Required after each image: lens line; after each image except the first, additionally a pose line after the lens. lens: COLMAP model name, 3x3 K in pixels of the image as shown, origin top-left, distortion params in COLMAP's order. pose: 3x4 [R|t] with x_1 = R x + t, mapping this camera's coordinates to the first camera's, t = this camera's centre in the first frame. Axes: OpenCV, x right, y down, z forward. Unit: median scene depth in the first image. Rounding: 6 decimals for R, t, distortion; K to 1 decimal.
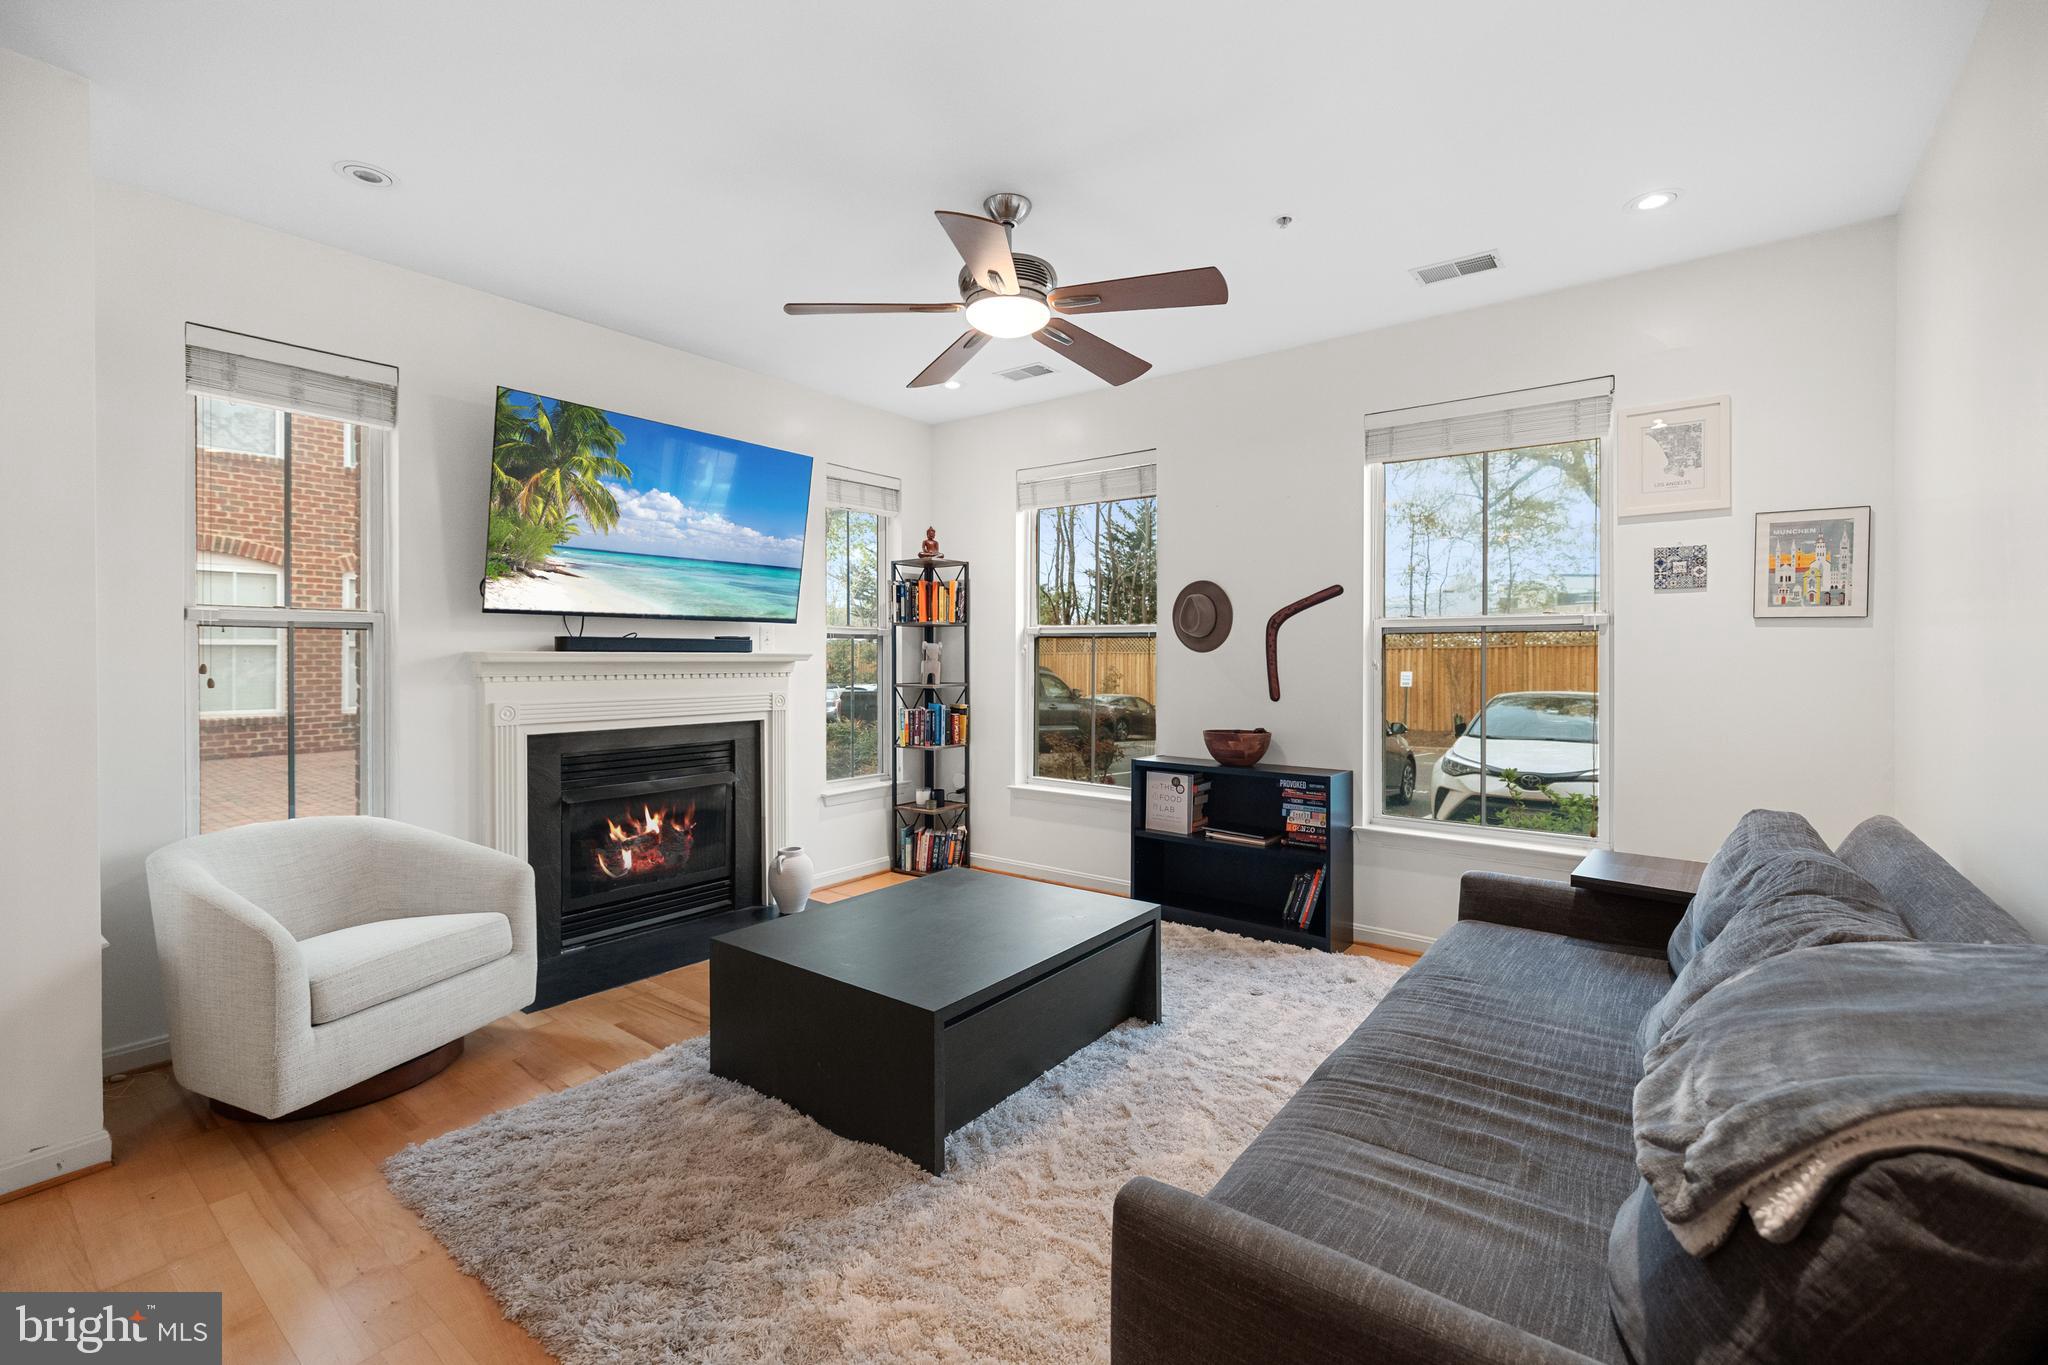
lens RADIAL K [[865.7, 0, 1020.1], [0, 865.7, 661.4], [0, 0, 1]] dist [-0.000535, 0.000067]
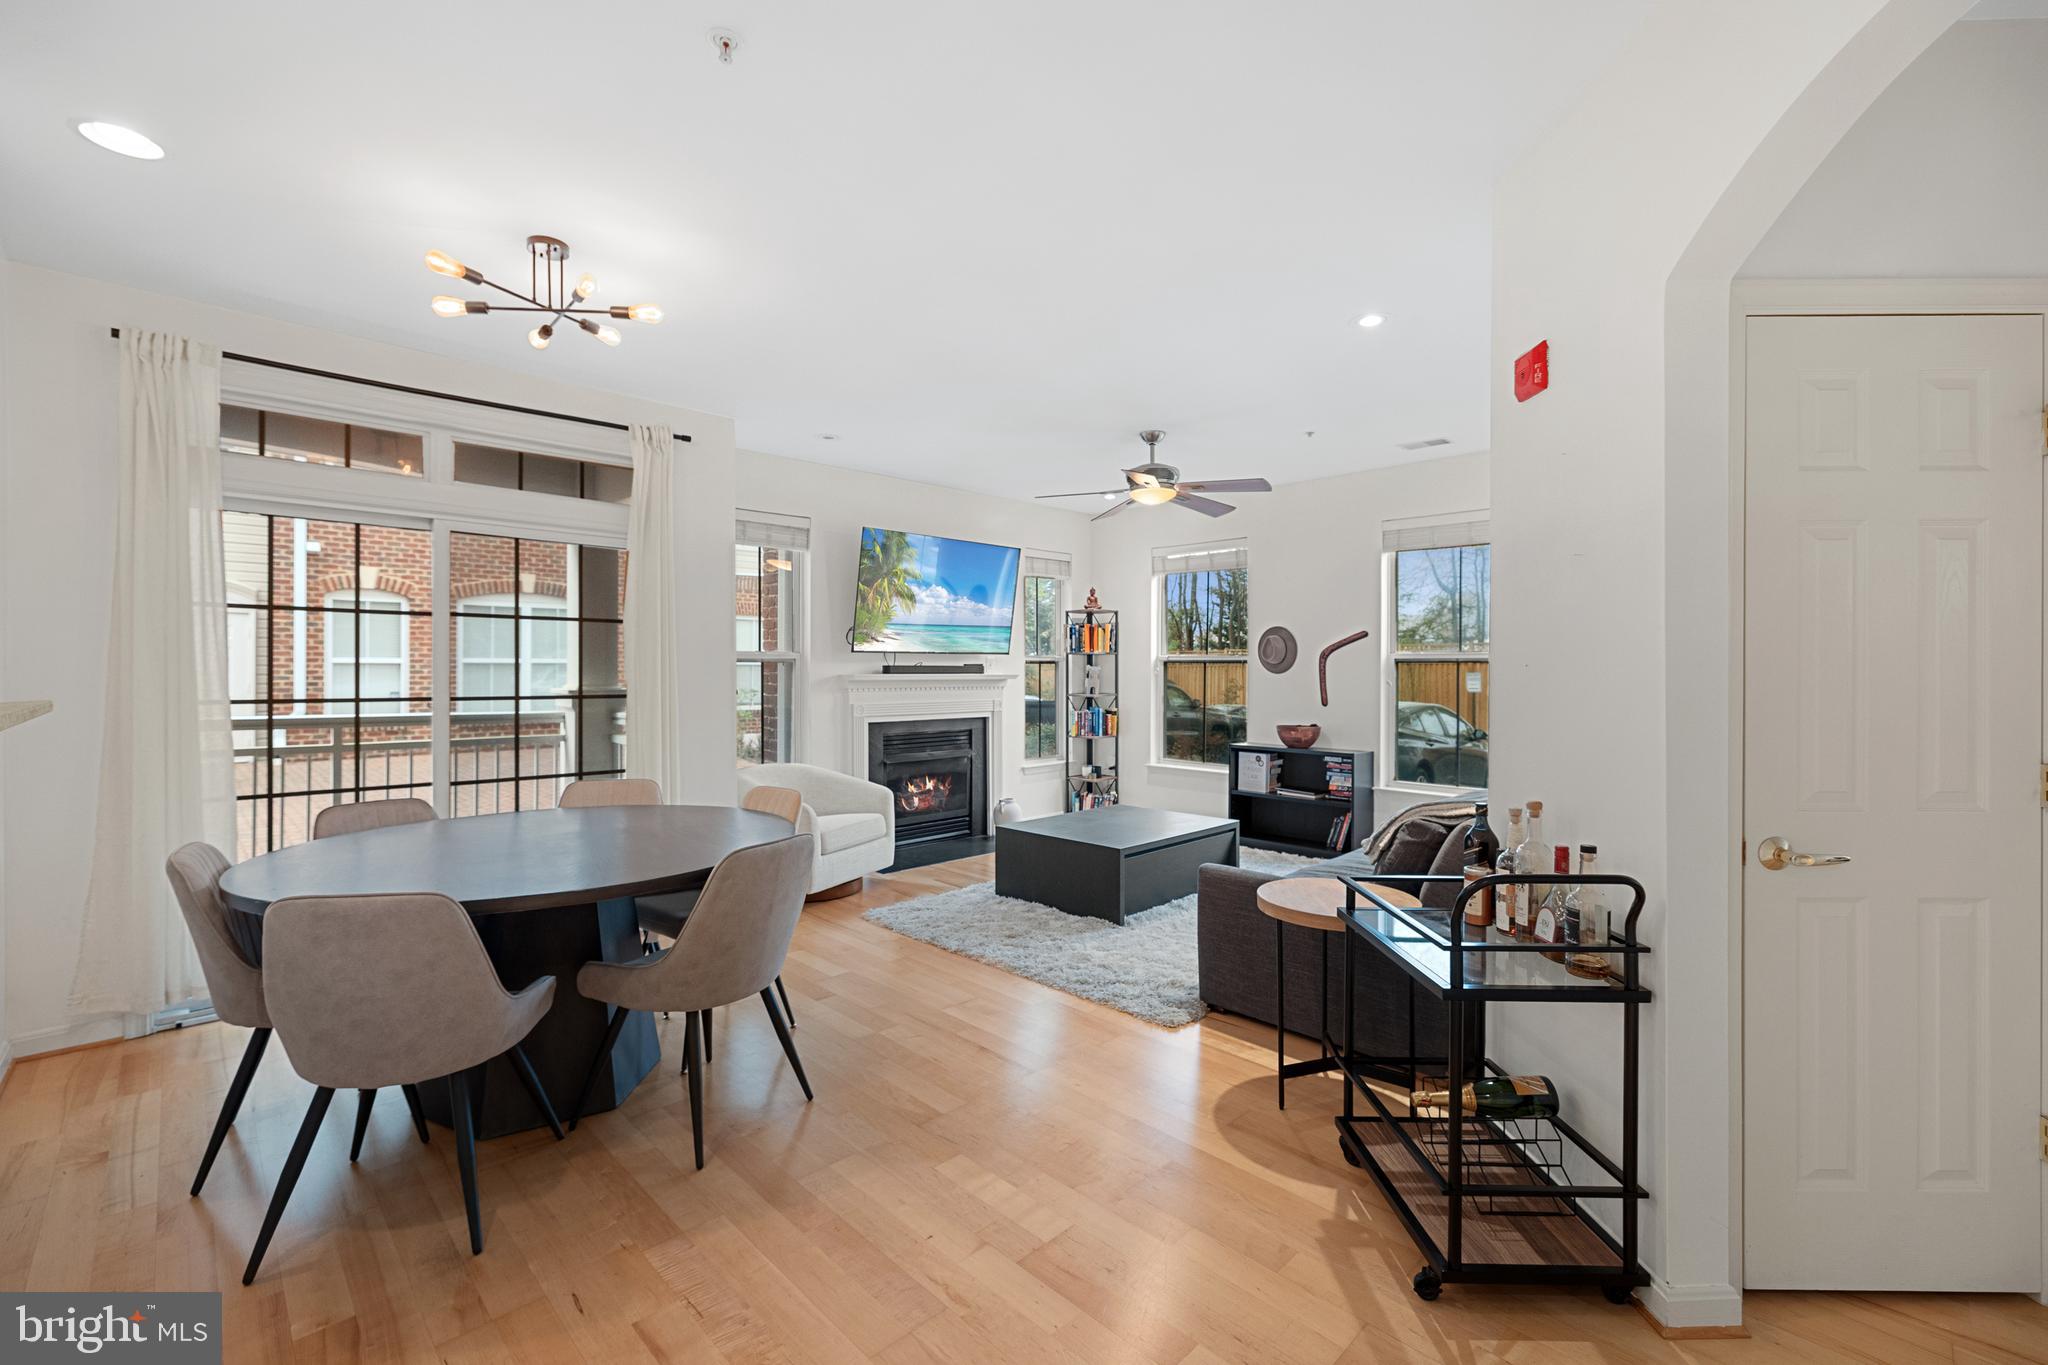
lens RADIAL K [[865.7, 0, 1022.7], [0, 865.7, 671.4], [0, 0, 1]] dist [-0.000535, 0.000067]
pose [[0.990656, 0.001802, -0.136374, -0.024775], [-0.001961, 0.999998, -0.001035, -0.013506], [0.136372, 0.001293, 0.990657, -0.585685]]
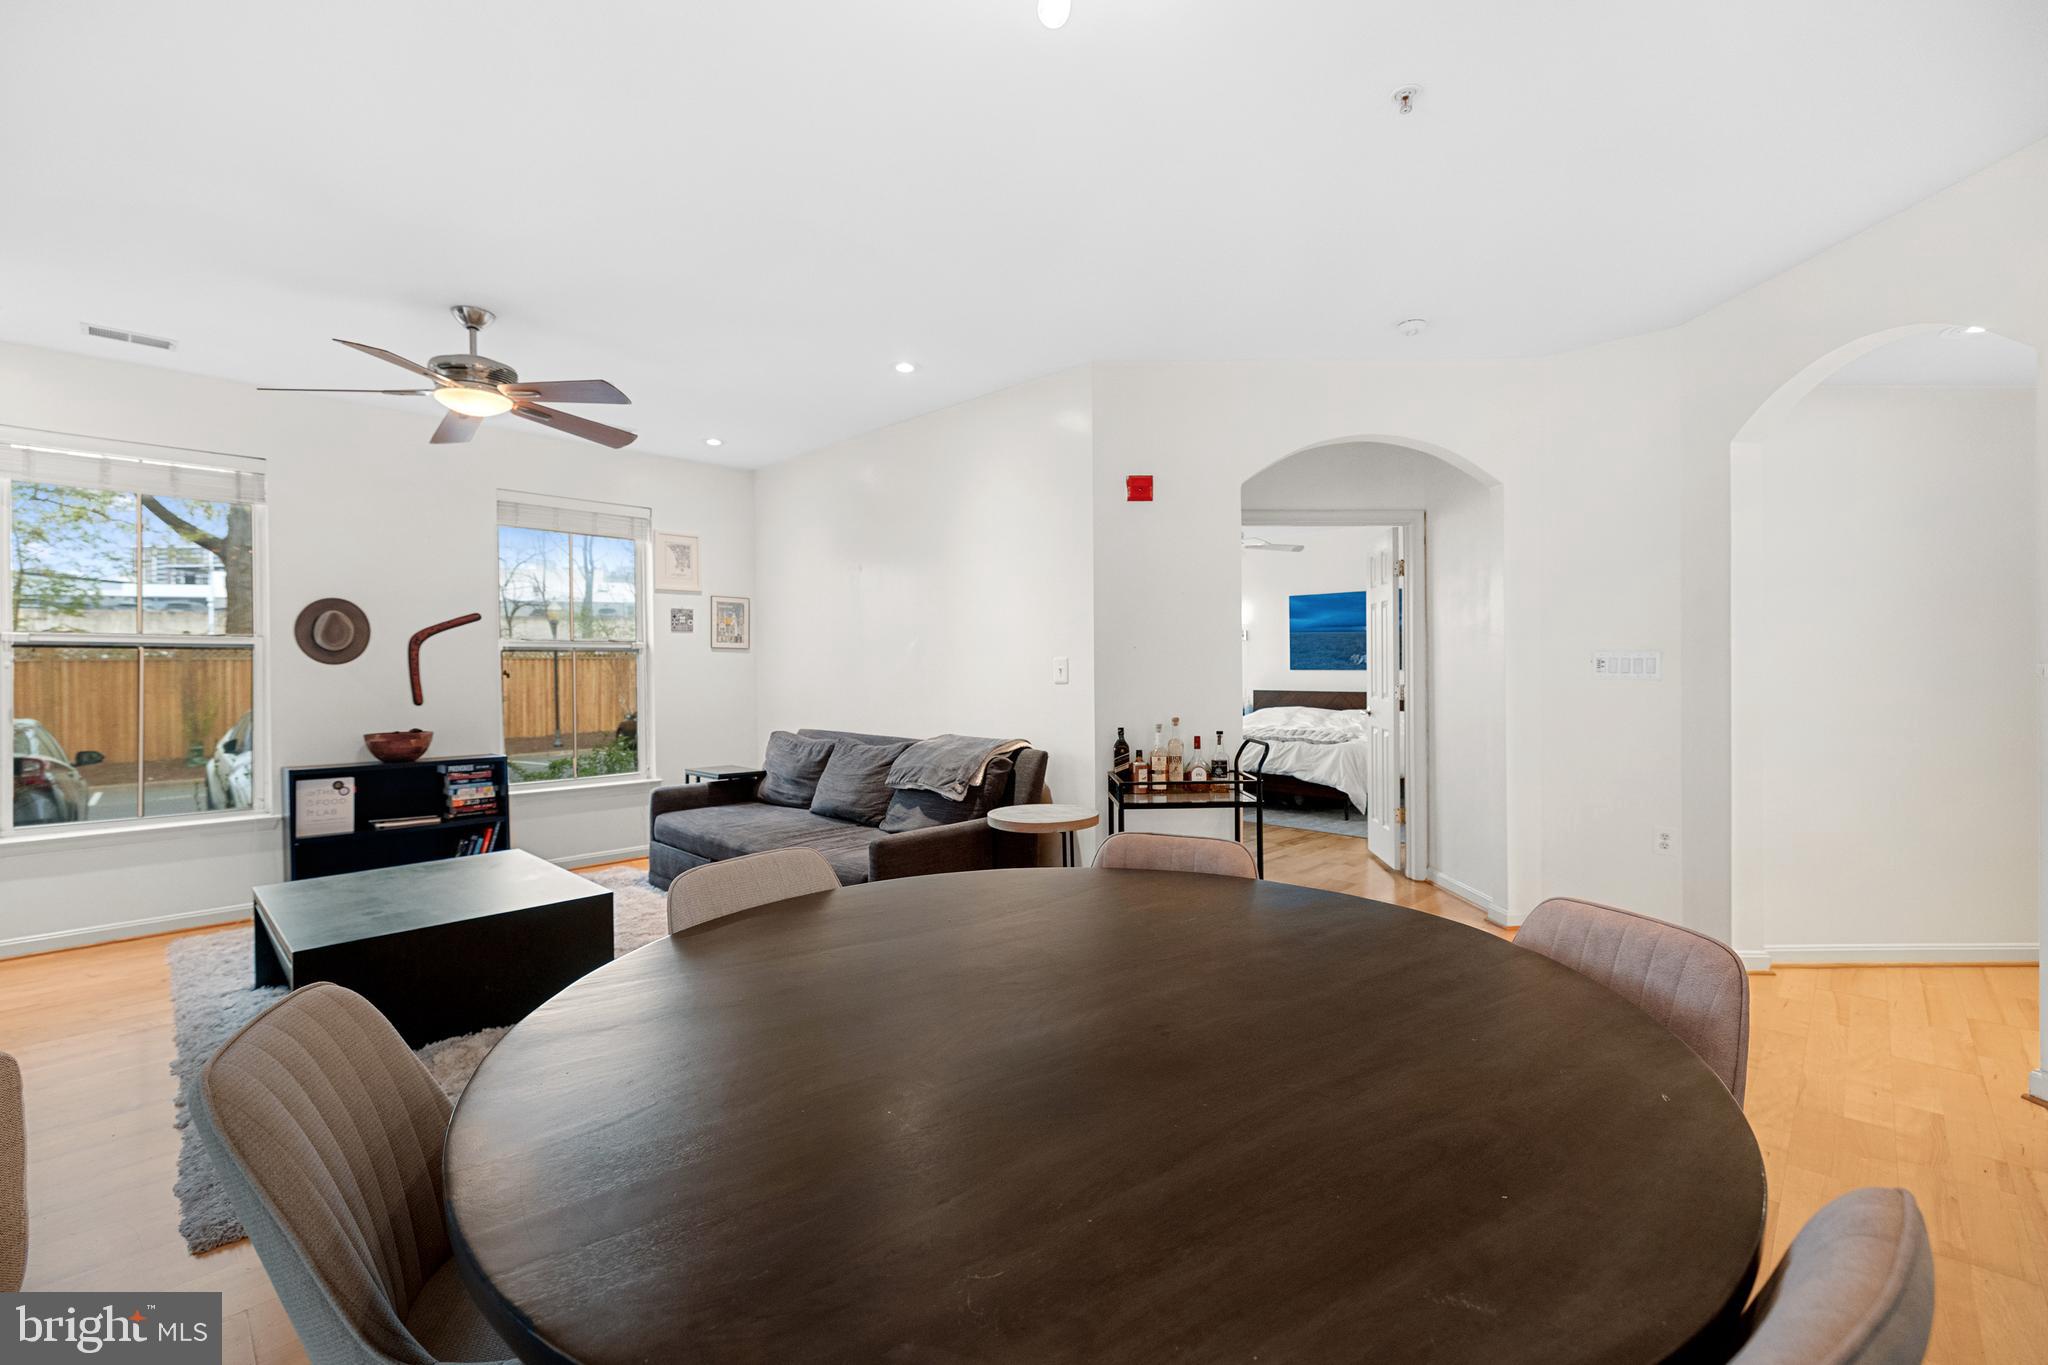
lens RADIAL K [[865.7, 0, 1000.9], [0, 865.7, 648.9], [0, 0, 1]] dist [-0.000535, 0.000067]
pose [[0.123654, 0.019508, 0.992134, -0.796250], [0.011103, 0.999717, -0.021041, 0.002441], [-0.992263, 0.013617, 0.123402, 0.056370]]
